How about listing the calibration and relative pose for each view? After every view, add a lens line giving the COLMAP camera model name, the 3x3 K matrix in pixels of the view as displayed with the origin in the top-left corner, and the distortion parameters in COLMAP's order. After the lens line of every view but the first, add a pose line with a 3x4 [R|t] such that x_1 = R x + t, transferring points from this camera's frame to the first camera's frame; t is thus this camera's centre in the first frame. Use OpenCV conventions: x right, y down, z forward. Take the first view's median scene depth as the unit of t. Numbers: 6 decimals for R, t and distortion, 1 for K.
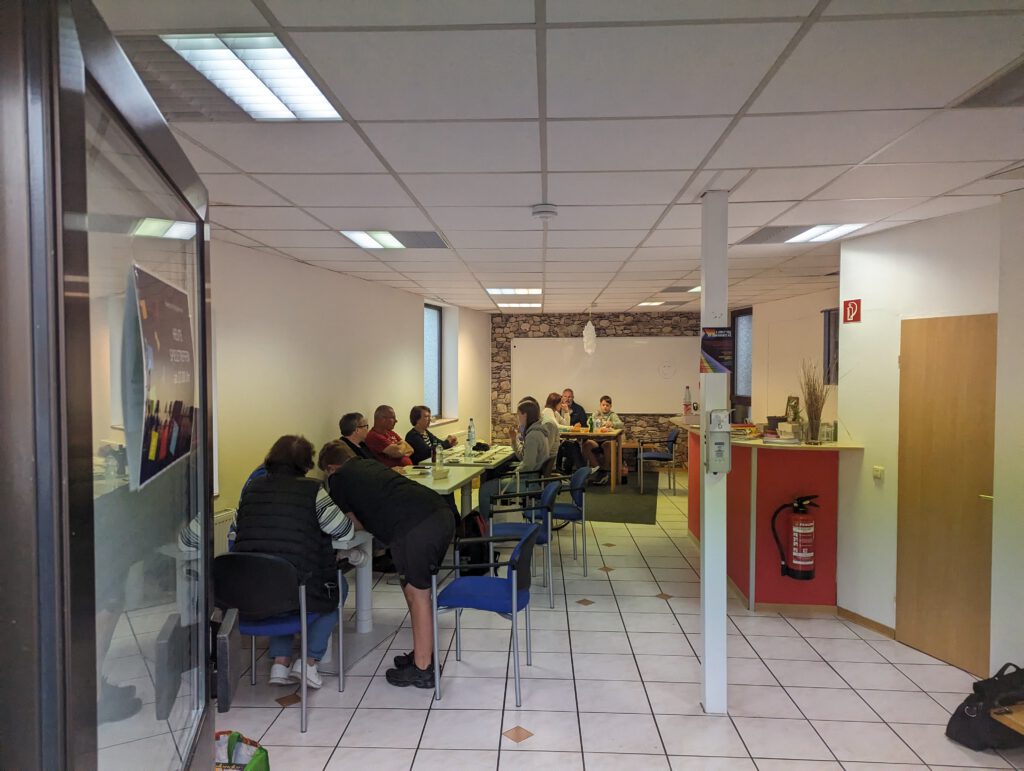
lens RADIAL K [[726.4, 0, 510.5], [0, 726.4, 386.1], [0, 0, 1]] dist [0.001118, -0.004834]
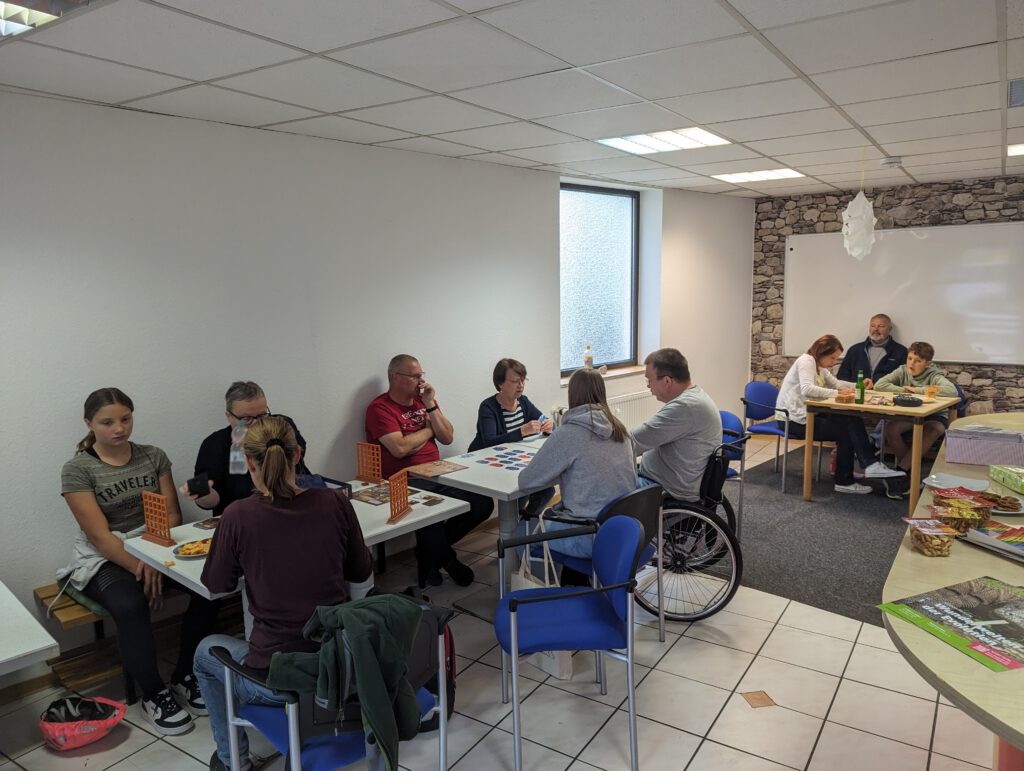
lens RADIAL K [[726.4, 0, 512.3], [0, 726.4, 384.0], [0, 0, 1]] dist [0.001118, -0.004834]
pose [[0.851539, 0.056070, -0.521285, 0.132343], [0.005091, 0.993334, 0.115160, -0.012574], [0.524267, -0.100717, 0.845577, 0.338239]]
